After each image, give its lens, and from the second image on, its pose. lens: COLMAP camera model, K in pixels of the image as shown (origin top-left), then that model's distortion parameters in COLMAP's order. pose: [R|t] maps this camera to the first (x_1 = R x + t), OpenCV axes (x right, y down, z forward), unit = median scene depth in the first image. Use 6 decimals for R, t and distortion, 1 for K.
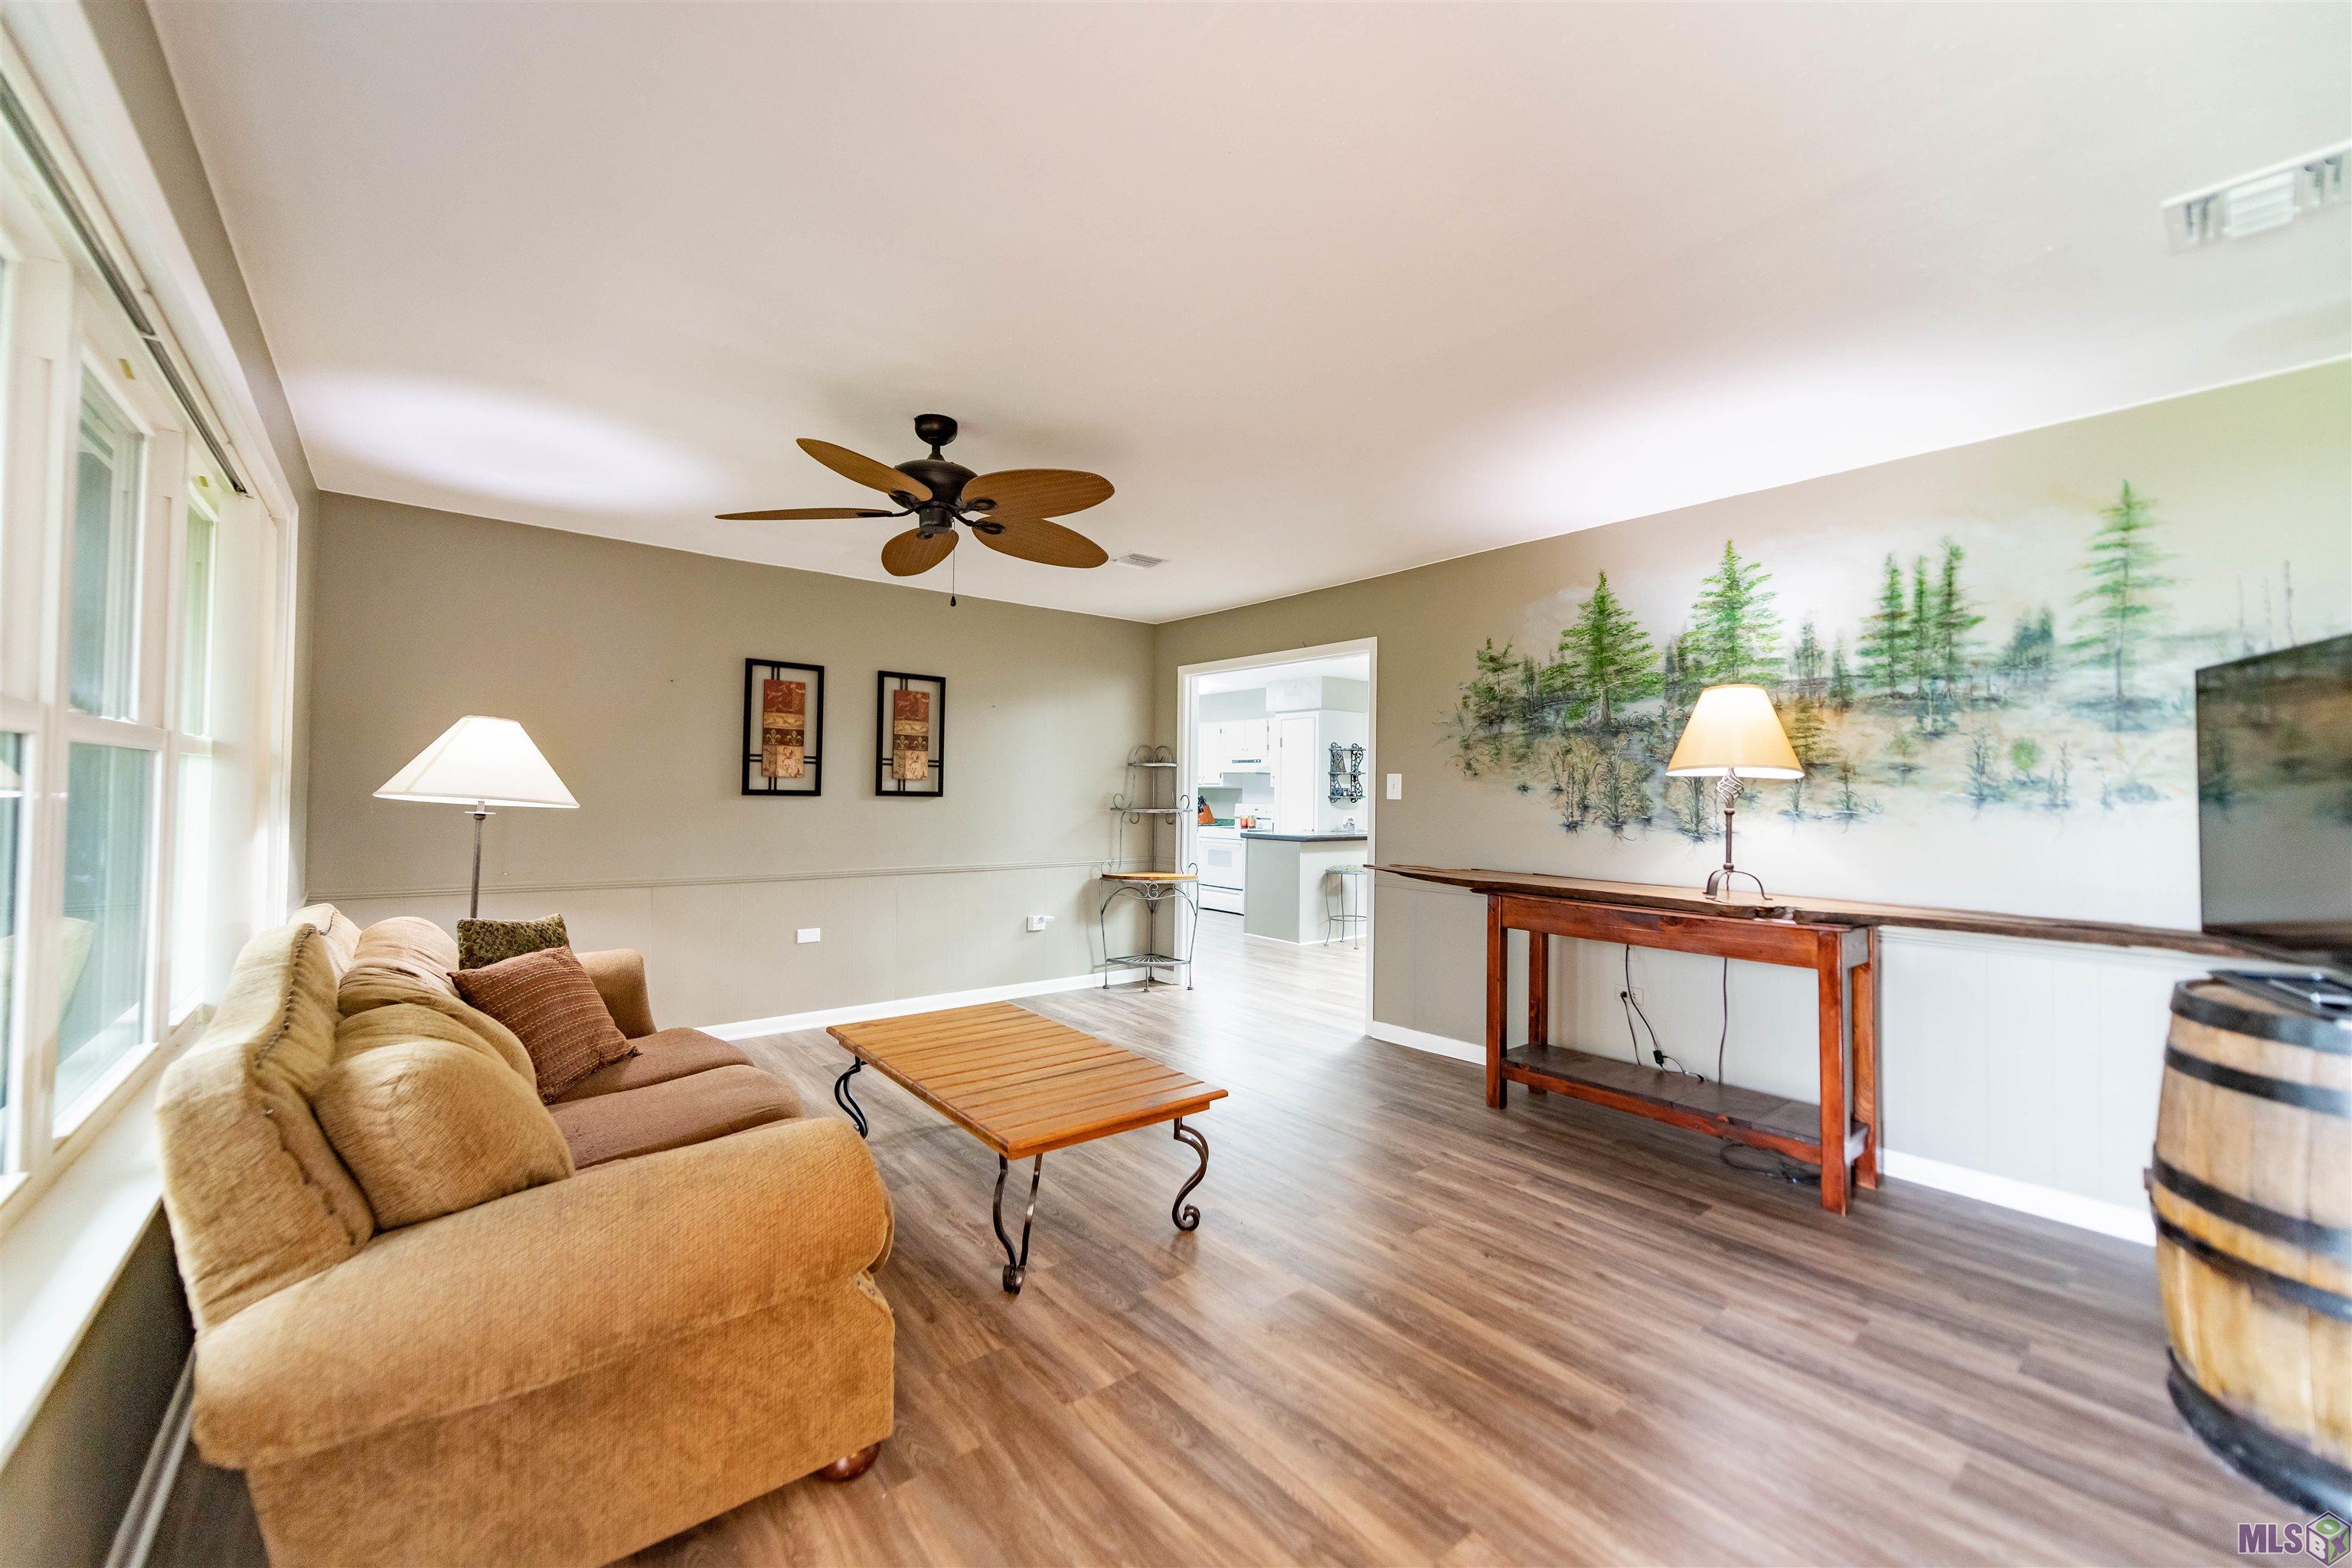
lens RADIAL K [[948.7, 0, 1171.6], [0, 948.7, 777.8], [0, 0, 1]] dist [0.000601, 0.000067]
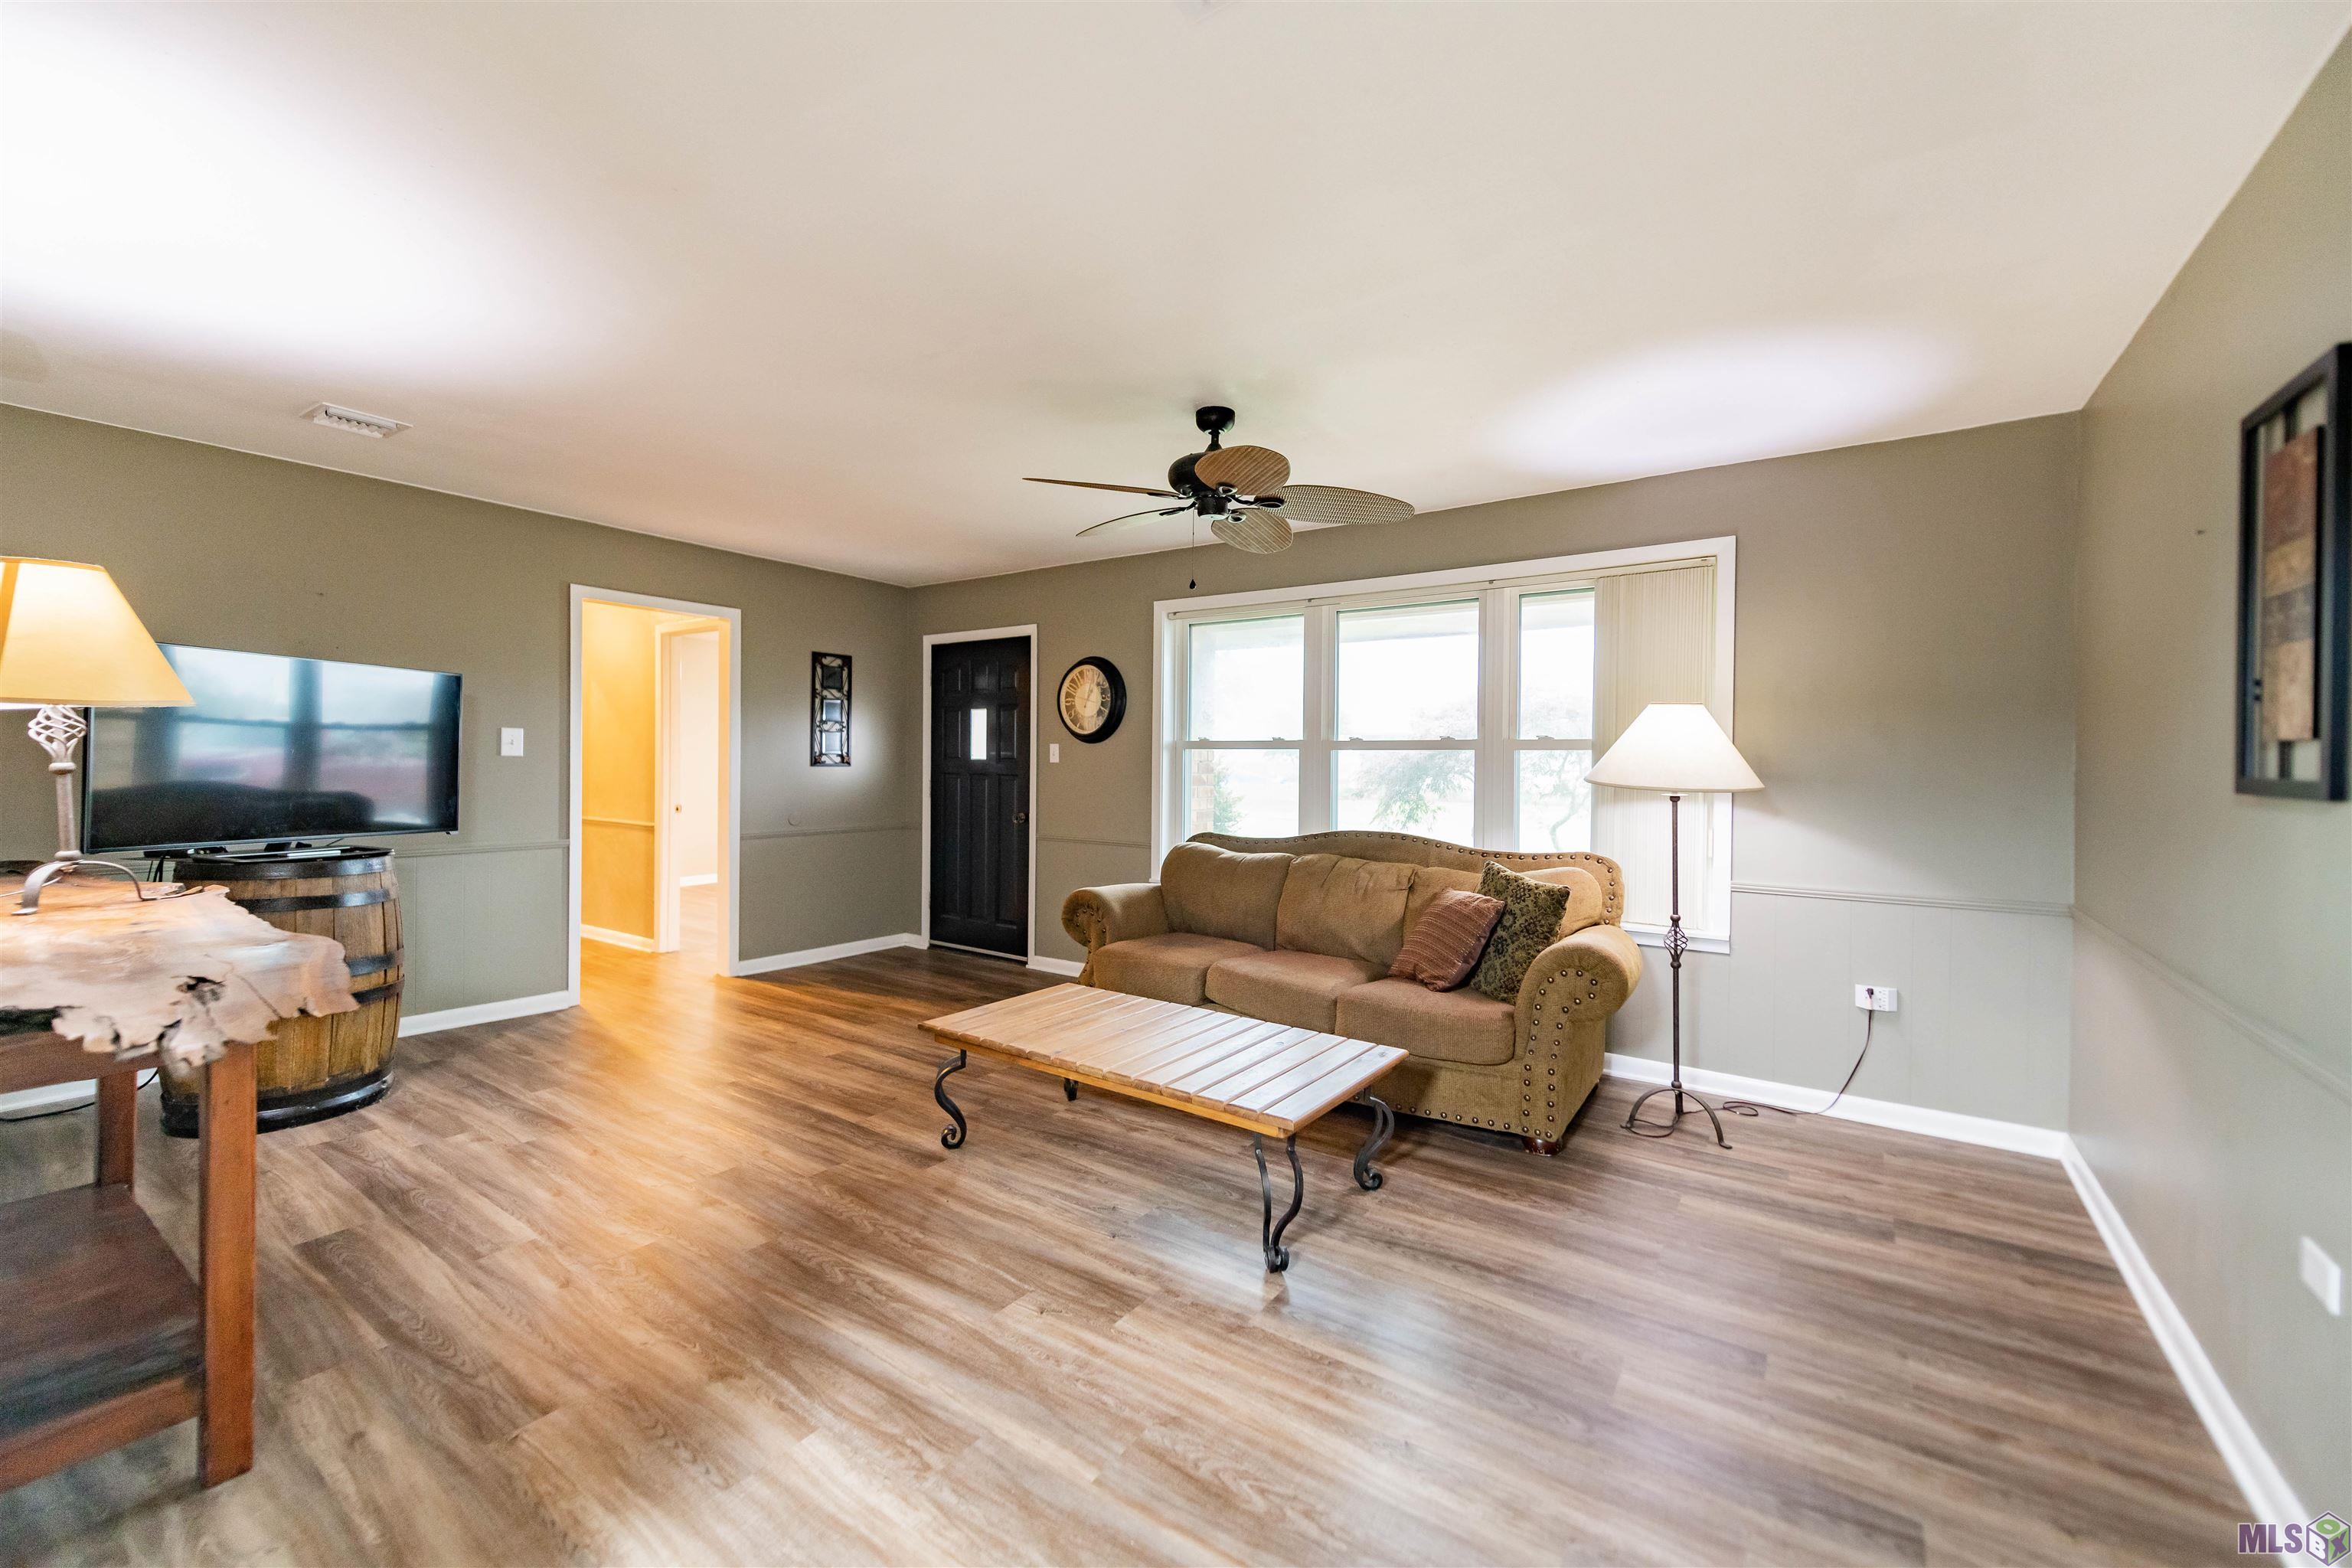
lens RADIAL K [[948.7, 0, 1181.5], [0, 948.7, 770.7], [0, 0, 1]] dist [0.000601, 0.000067]
pose [[-0.960392, -0.022274, -0.277761, 0.056291], [-0.019435, 0.999727, -0.012968, 0.029226], [0.277974, -0.007055, -0.960563, 1.561586]]
